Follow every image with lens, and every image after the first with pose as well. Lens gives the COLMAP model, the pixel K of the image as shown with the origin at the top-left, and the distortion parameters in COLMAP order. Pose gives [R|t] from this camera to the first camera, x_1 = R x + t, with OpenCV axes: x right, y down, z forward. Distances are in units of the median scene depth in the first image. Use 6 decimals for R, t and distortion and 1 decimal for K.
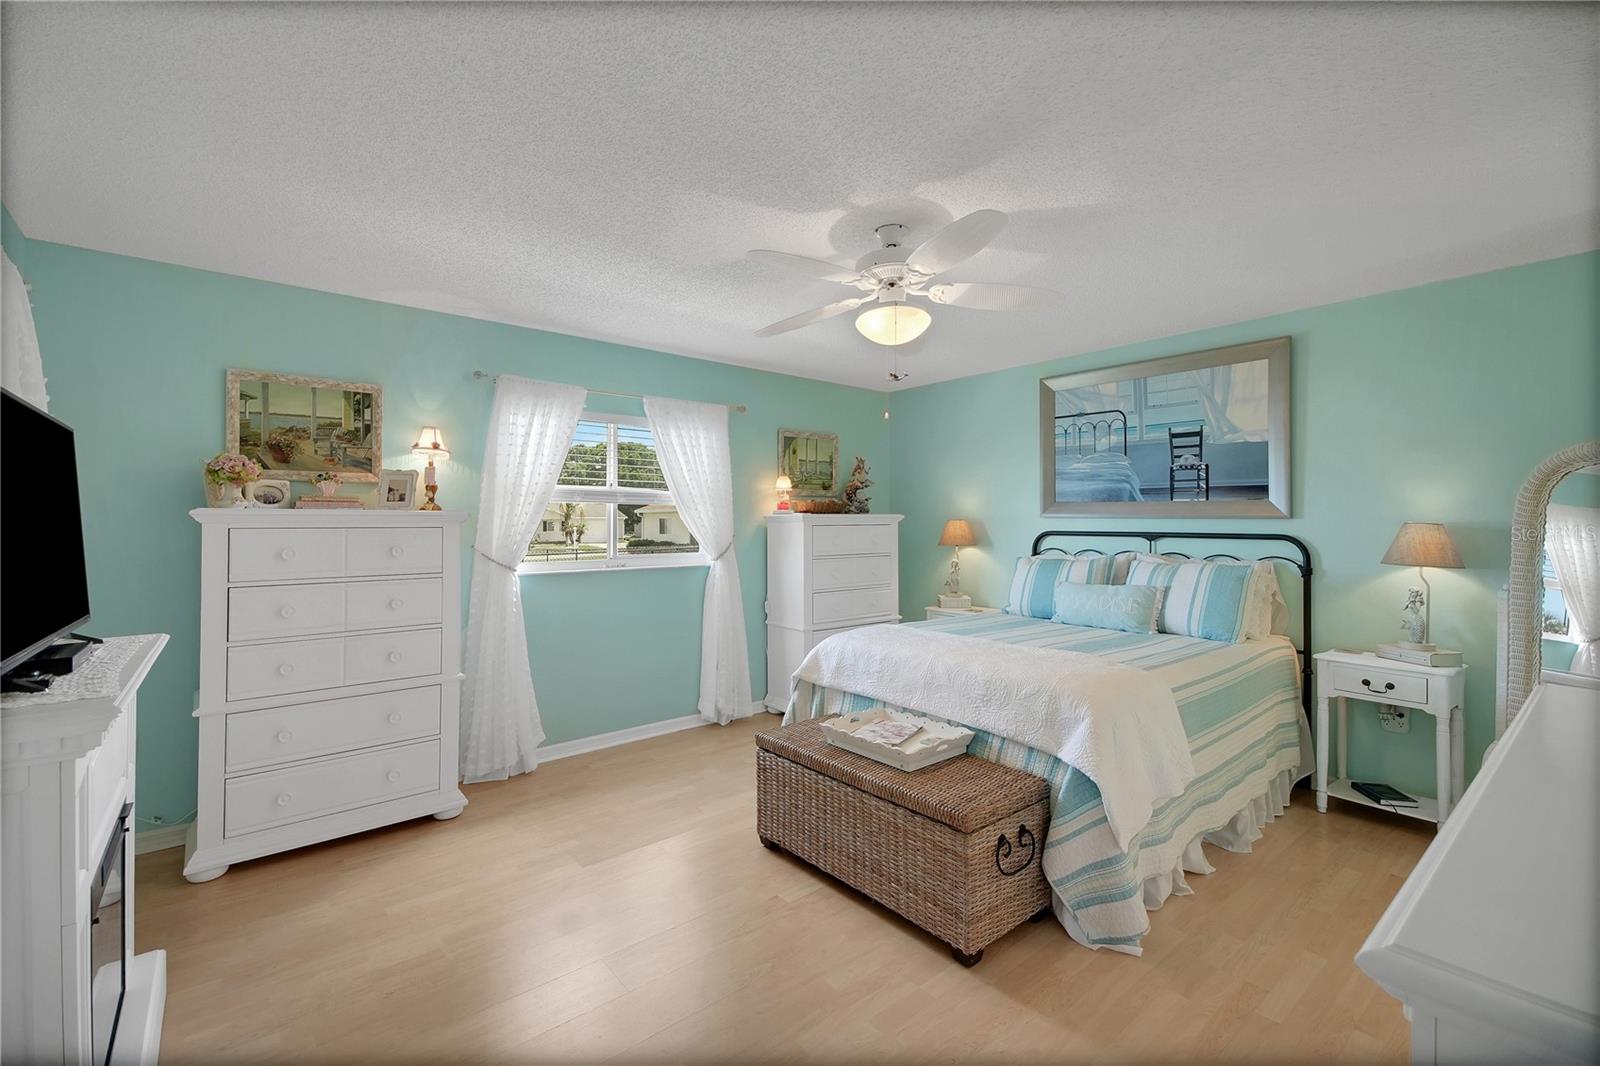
lens RADIAL K [[686.4, 0, 799.3], [0, 686.4, 509.5], [0, 0, 1]] dist [0.049270, -0.021259]
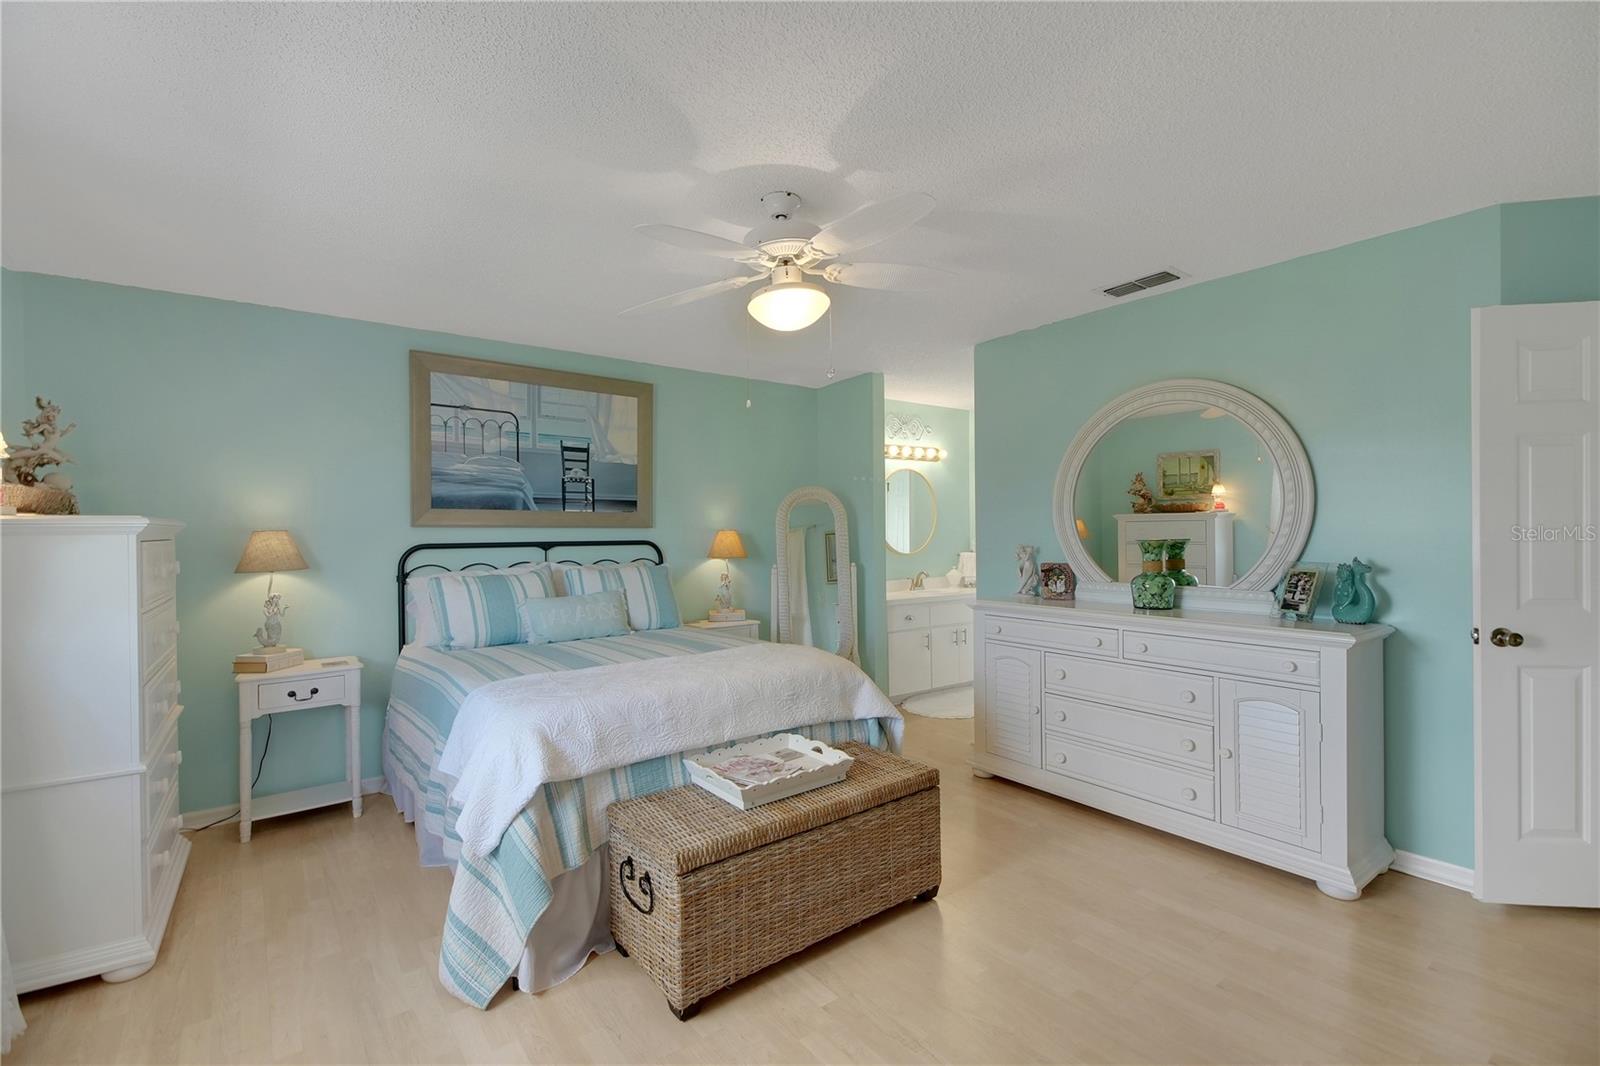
lens RADIAL K [[704.4, 0, 782.1], [0, 704.4, 534.2], [0, 0, 1]] dist [0.033058, -0.000152]
pose [[0.048598, -0.004268, 0.998809, -0.534725], [-0.005770, 0.999973, 0.004554, 0.016556], [-0.998802, -0.005985, 0.048572, 0.654976]]
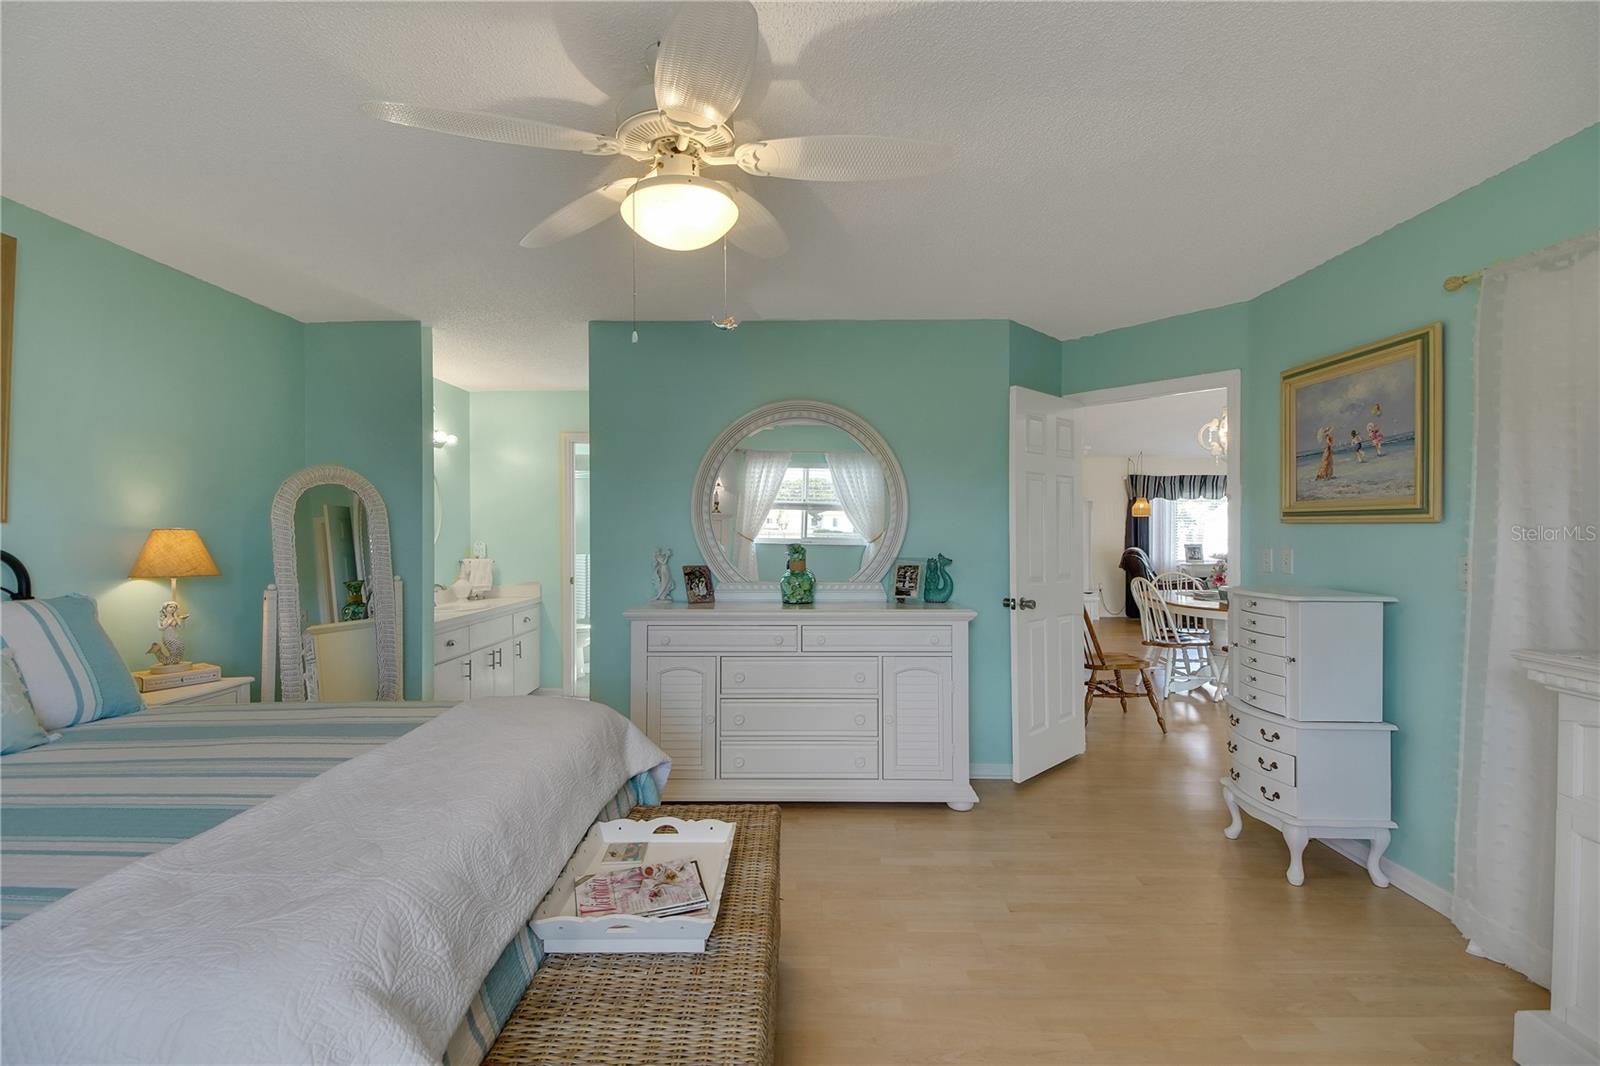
lens RADIAL K [[704.4, 0, 782.1], [0, 704.4, 534.2], [0, 0, 1]] dist [0.033058, -0.000152]
pose [[-0.757654, -0.001326, 0.652655, -0.248119], [-0.006357, 0.999965, -0.005349, 0.020734], [-0.652625, -0.008202, -0.757637, 0.972990]]
